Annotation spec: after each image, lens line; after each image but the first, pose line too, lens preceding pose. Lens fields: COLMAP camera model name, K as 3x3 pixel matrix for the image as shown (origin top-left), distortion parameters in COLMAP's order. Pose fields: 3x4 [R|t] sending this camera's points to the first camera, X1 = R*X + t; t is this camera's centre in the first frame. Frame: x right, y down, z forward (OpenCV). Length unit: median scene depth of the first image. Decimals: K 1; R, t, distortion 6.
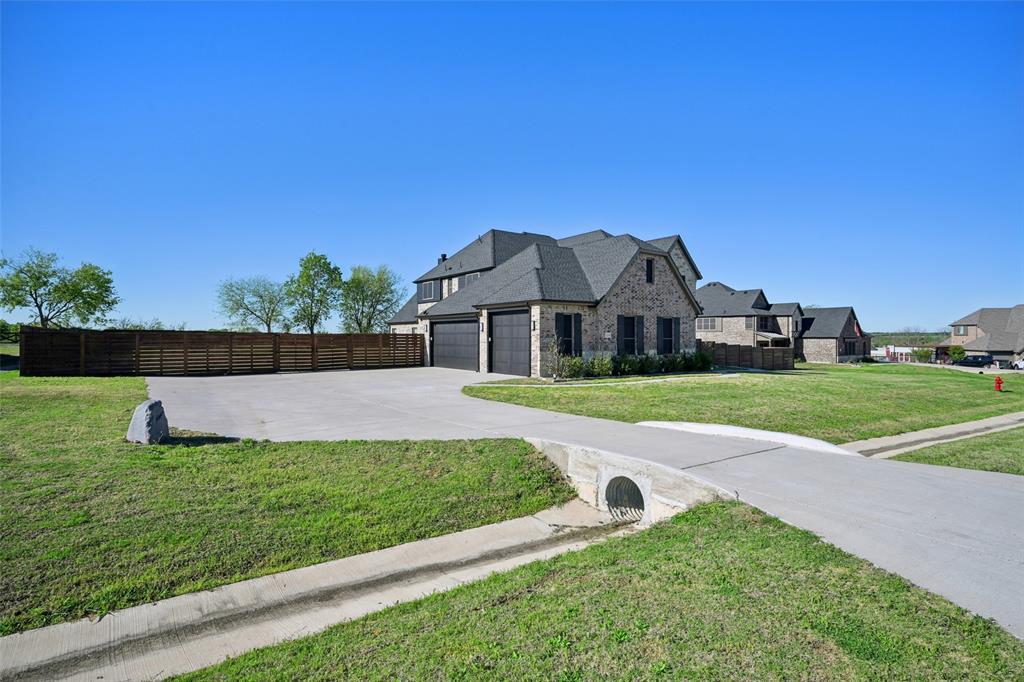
lens RADIAL K [[528.0, 0, 513.3], [0, 528.0, 342.3], [0, 0, 1]] dist [0.001043, -0.001132]
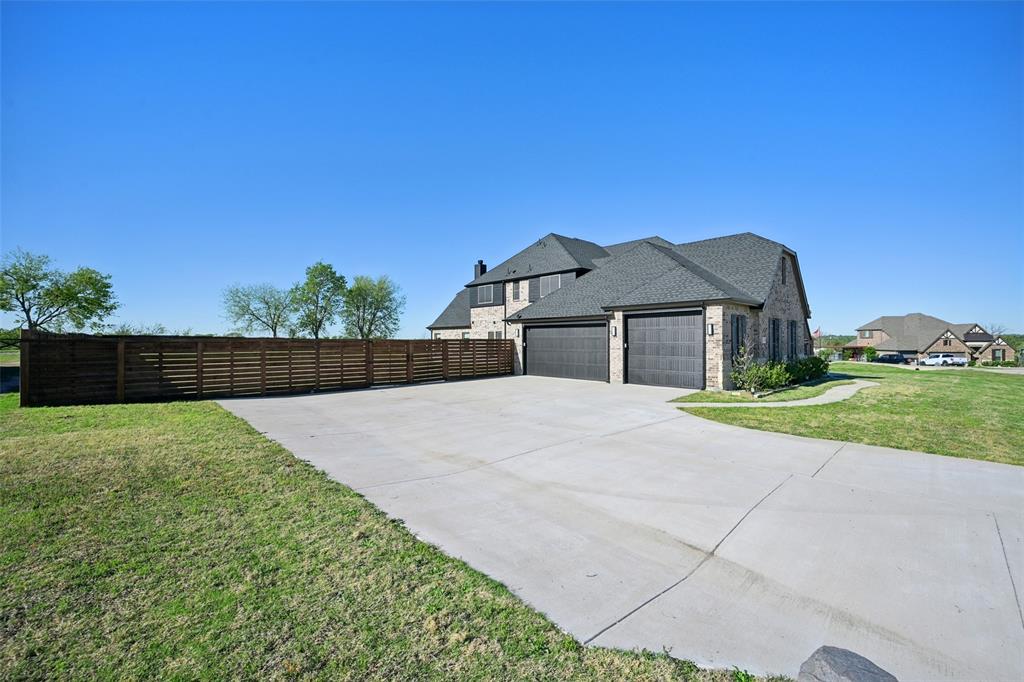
lens RADIAL K [[429.6, 0, 514.9], [0, 429.6, 338.4], [0, 0, 1]] dist [-0.001675, 0.000666]
pose [[0.992041, -0.003277, 0.125875, -0.128979], [0.005051, 0.999892, -0.013772, -0.003467], [-0.125816, 0.014298, 0.991951, 0.129012]]
